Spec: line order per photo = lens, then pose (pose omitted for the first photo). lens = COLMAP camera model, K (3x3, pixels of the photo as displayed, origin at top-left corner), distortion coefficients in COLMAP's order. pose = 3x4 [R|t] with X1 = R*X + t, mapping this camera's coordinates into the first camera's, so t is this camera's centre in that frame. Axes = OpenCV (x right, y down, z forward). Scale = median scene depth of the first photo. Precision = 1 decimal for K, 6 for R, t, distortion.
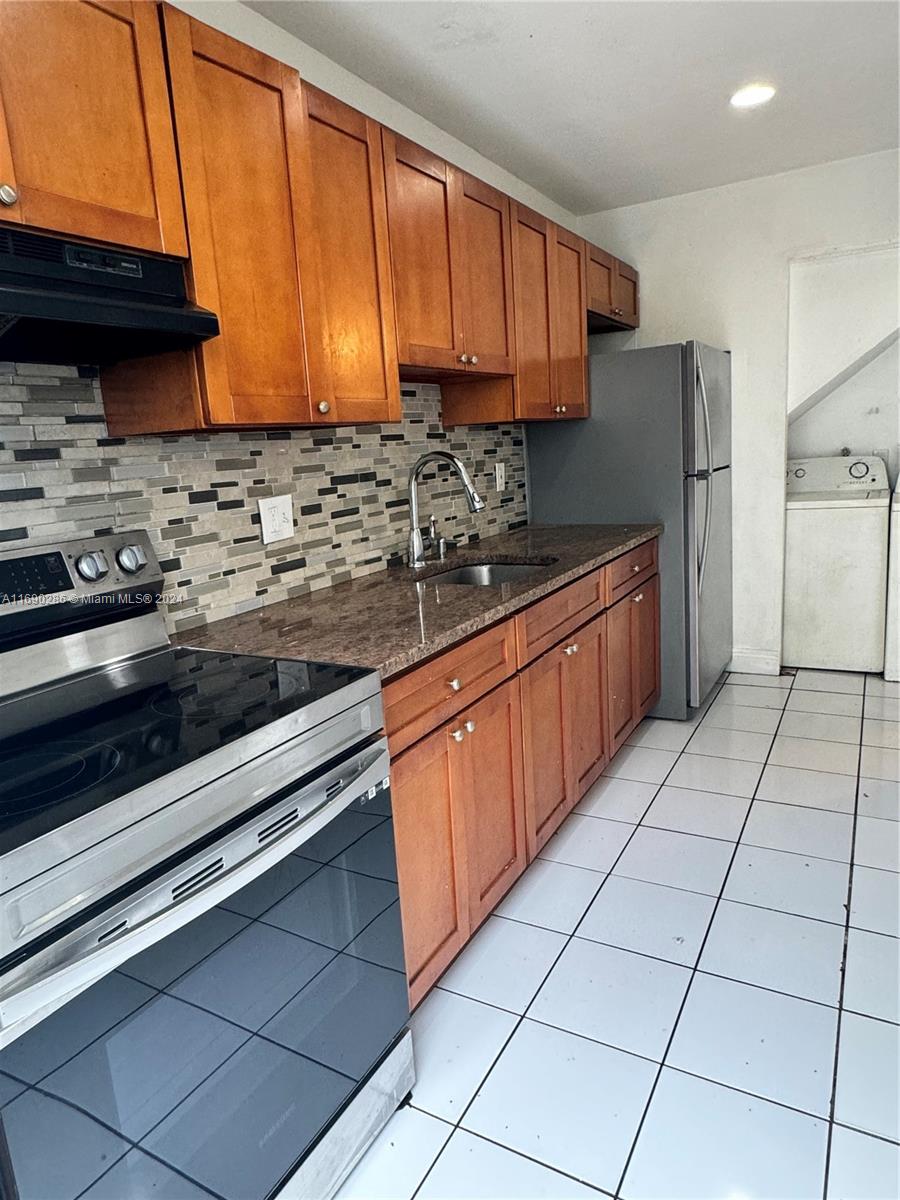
lens RADIAL K [[753.0, 0, 451.0], [0, 753.0, 597.5], [0, 0, 1]] dist [-0.009576, 0.005387]
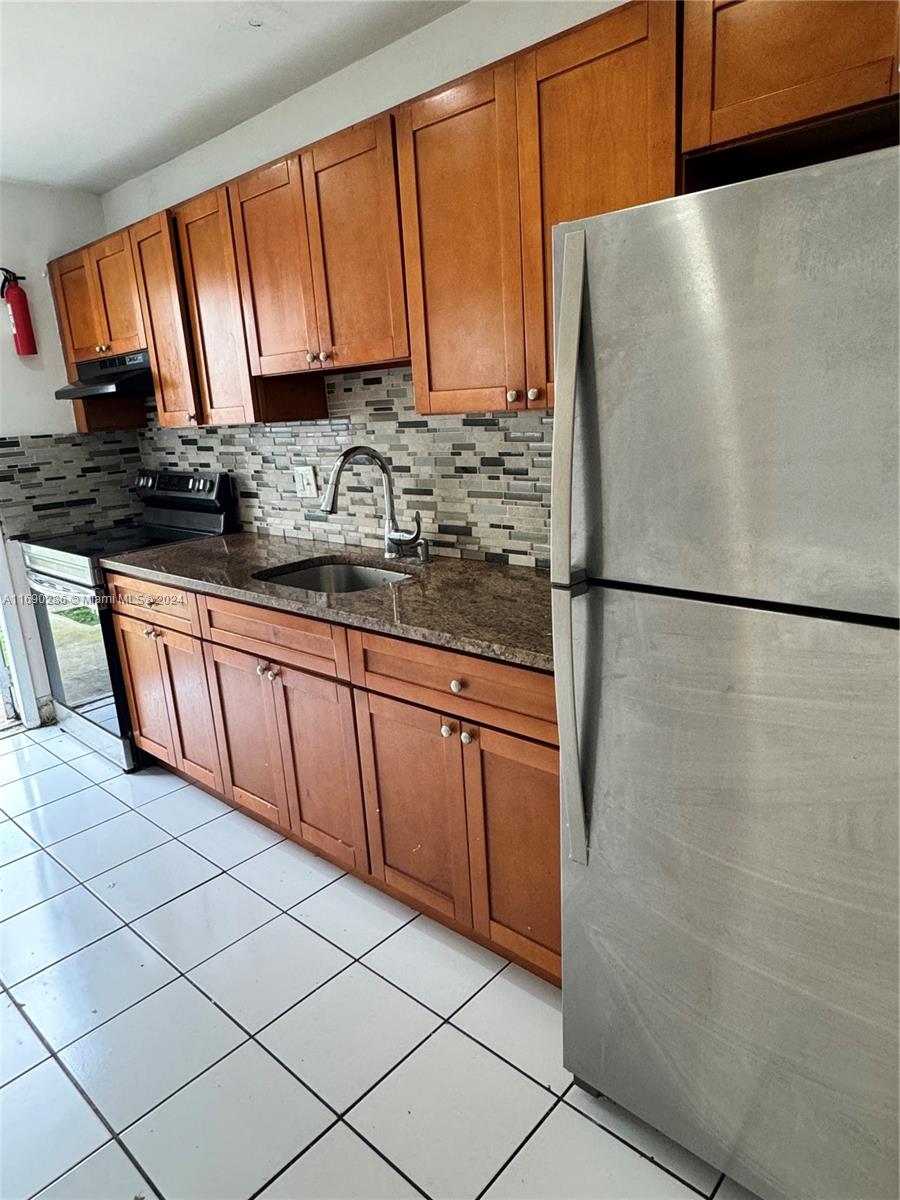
lens RADIAL K [[753.0, 0, 452.3], [0, 753.0, 601.6], [0, 0, 1]] dist [-0.009576, 0.005387]
pose [[-0.219817, 0.316394, -0.922808, 0.911766], [-0.130604, 0.927885, 0.349246, -0.358268], [0.966759, 0.197292, -0.162643, 1.295653]]
